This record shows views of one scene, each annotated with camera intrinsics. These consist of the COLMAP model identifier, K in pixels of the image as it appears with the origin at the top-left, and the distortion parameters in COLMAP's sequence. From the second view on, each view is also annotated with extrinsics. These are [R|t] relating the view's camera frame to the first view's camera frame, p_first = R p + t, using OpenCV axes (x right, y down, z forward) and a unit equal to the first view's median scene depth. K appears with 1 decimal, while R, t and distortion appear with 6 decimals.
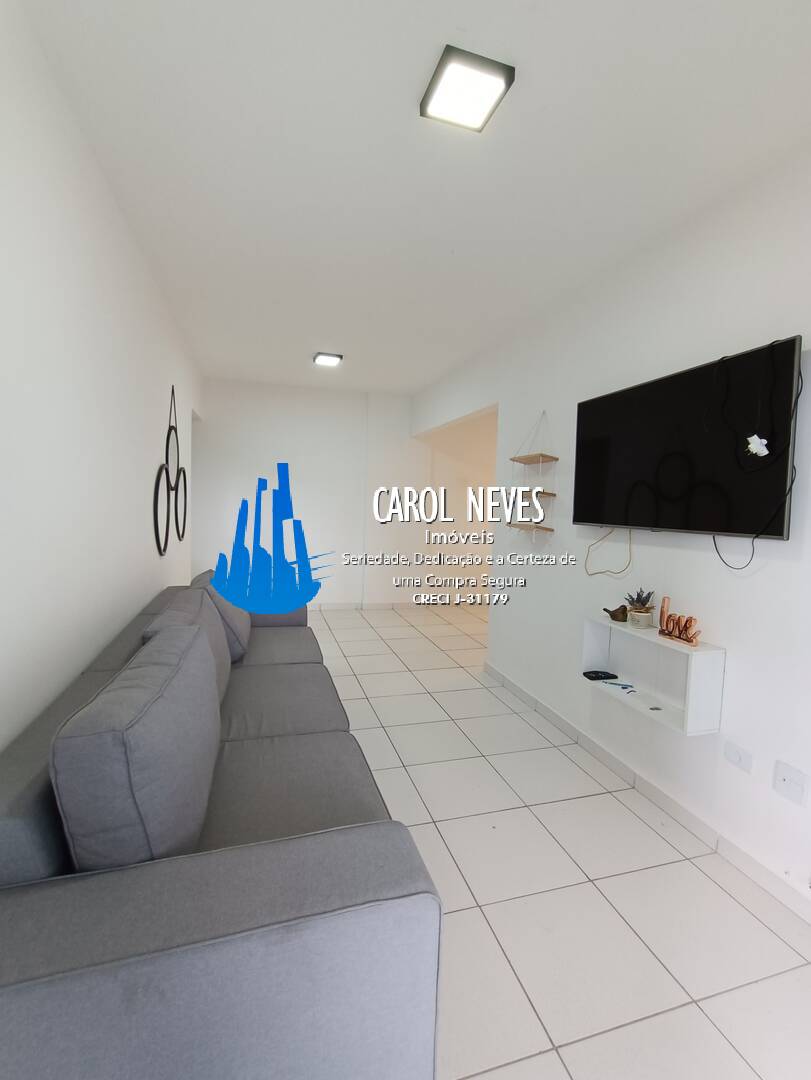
lens RADIAL K [[487.0, 0, 405.5], [0, 487.0, 540.0], [0, 0, 1]] dist [-0.008813, 0.004532]
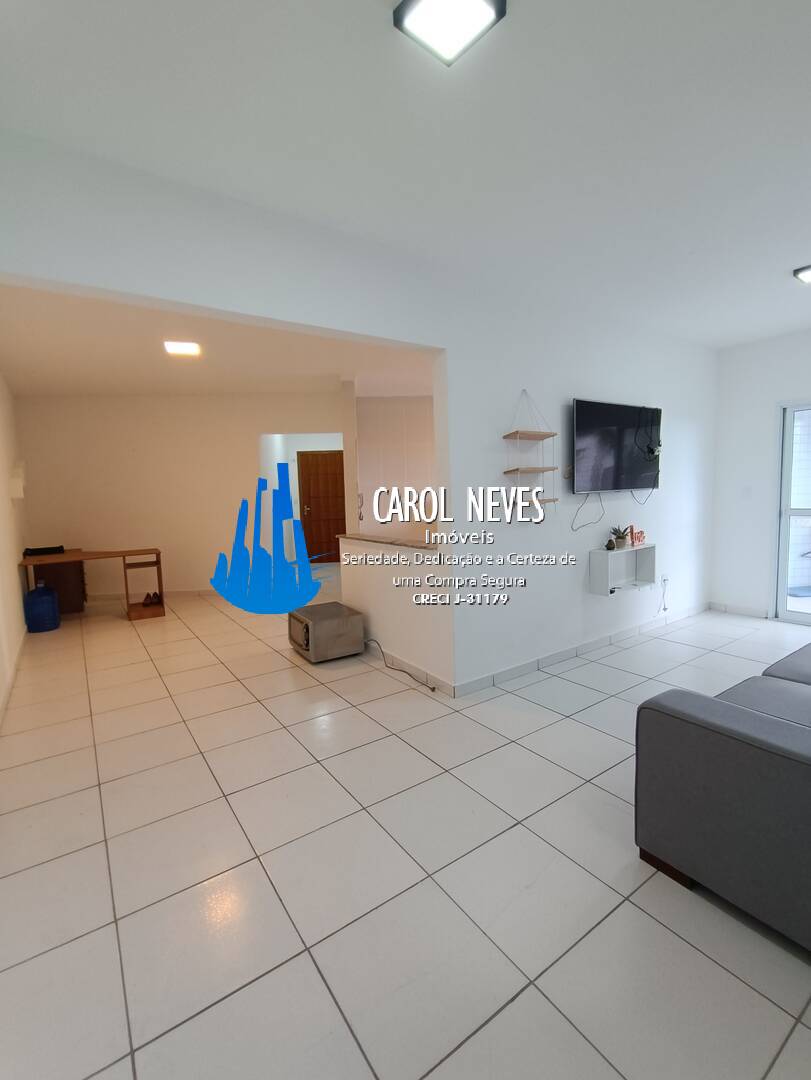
lens RADIAL K [[493.0, 0, 405.5], [0, 493.0, 540.0], [0, 0, 1]] dist [-0.011807, 0.020601]
pose [[-0.320779, -0.097506, 0.942122, -0.742180], [0.111273, 0.983919, 0.139718, -0.143425], [-0.940595, 0.149652, -0.304771, 1.838987]]
